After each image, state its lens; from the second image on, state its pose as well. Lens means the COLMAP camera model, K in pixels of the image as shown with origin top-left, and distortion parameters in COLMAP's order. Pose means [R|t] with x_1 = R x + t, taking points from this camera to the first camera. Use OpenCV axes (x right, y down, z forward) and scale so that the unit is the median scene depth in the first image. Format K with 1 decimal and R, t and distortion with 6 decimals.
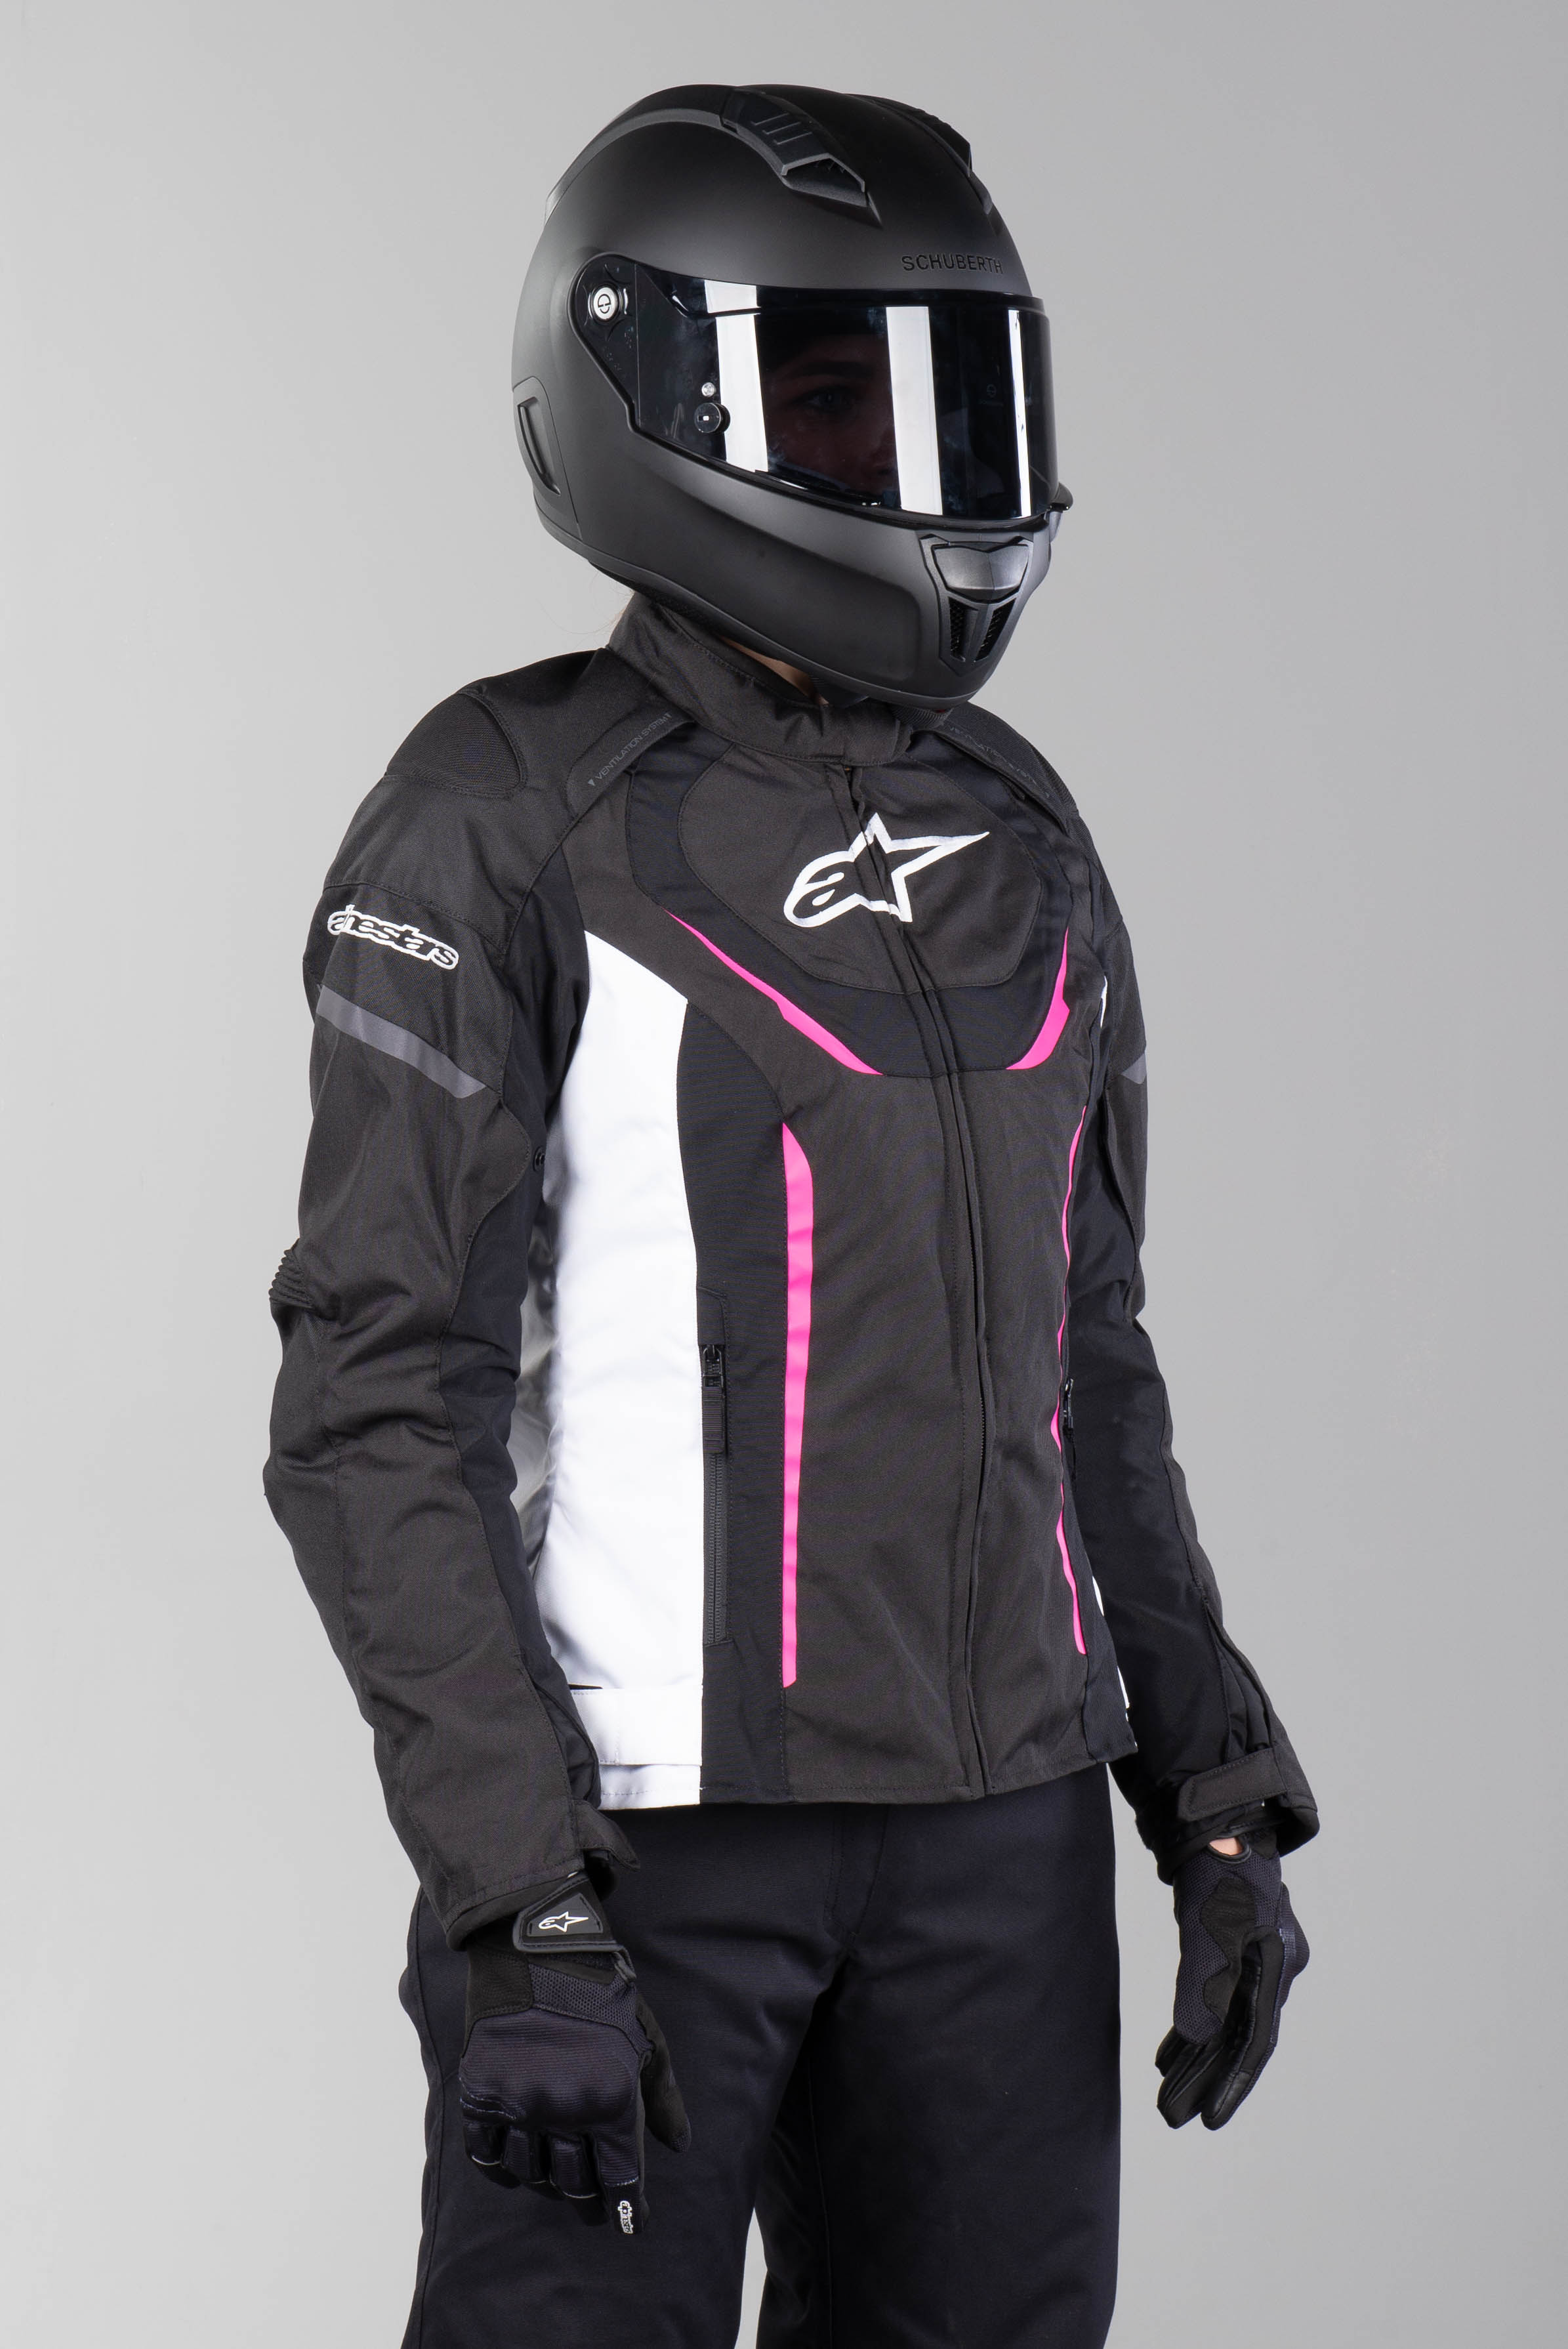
lens RADIAL K [[4566.2, 0, 786.2], [0, 4566.2, 1174.5], [0, 0, 1]] dist [-0.584119, 4.611262]
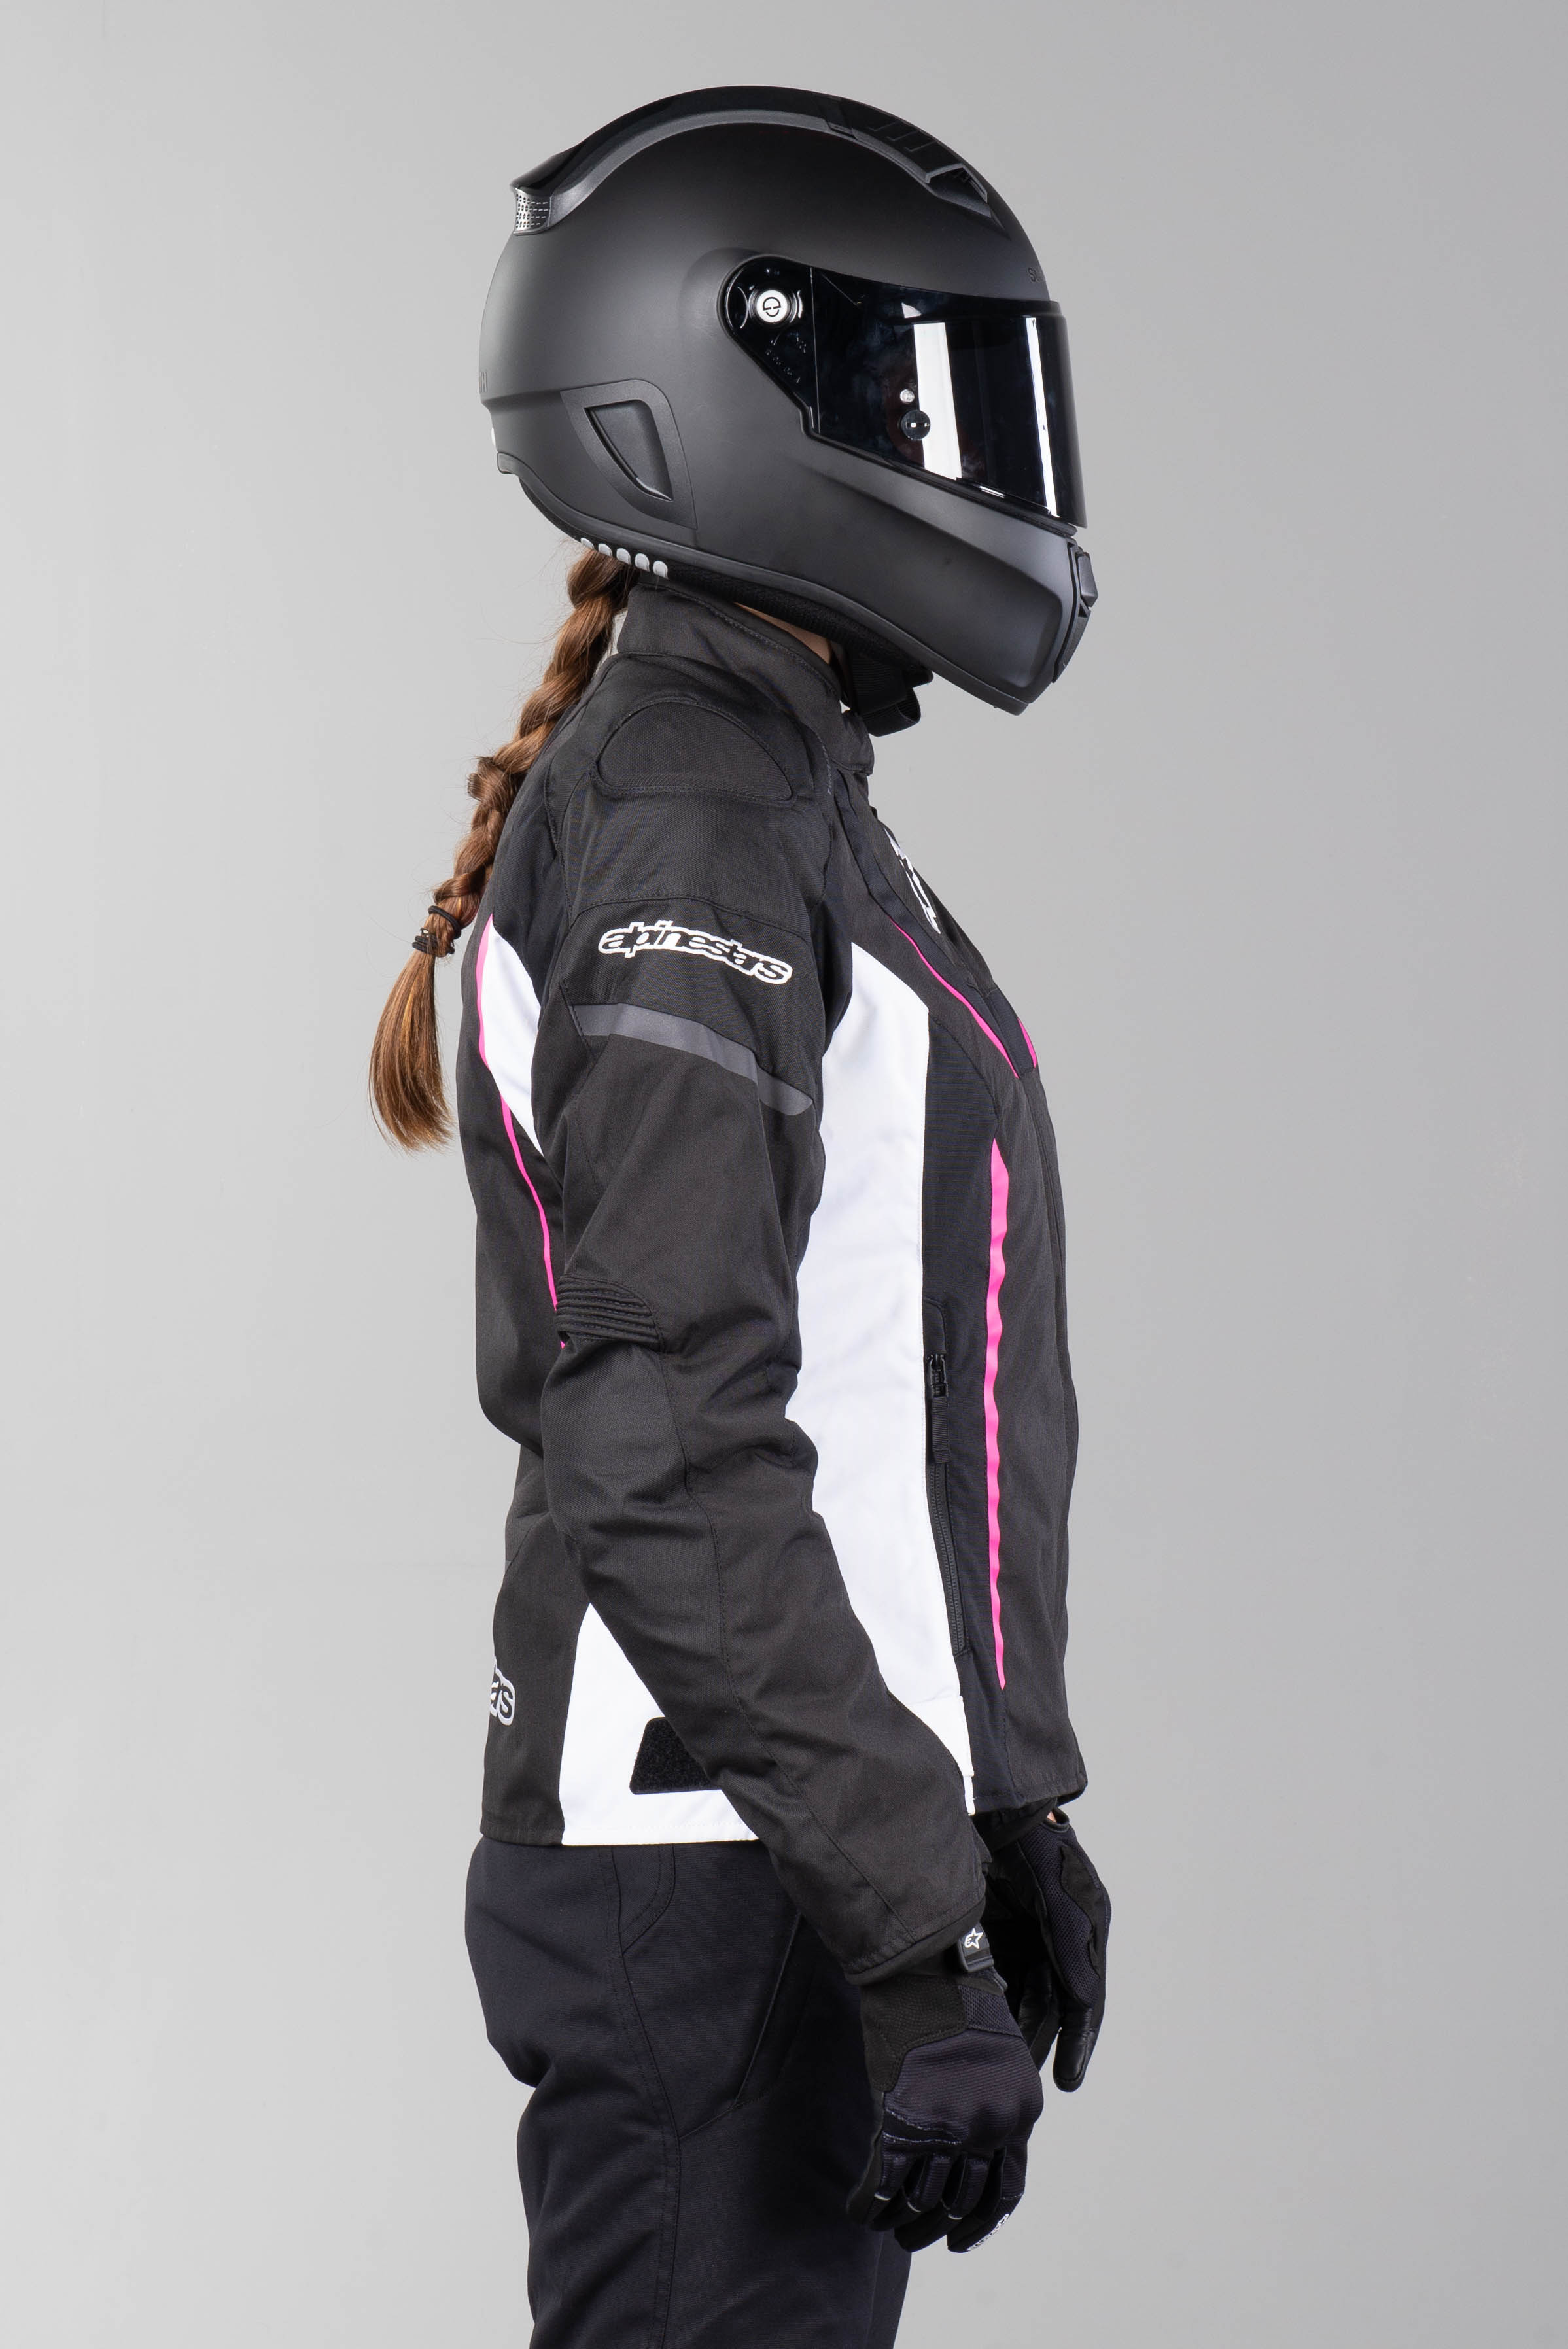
lens RADIAL K [[4566.6, 0, 786.2], [0, 4566.6, 1174.5], [0, 0, 1]] dist [-0.584119, 4.611262]
pose [[0.906231, -0.054430, 0.419265, -0.468875], [0.057373, 0.998337, 0.005598, -0.009432], [-0.418872, 0.018981, 0.907847, 0.109717]]
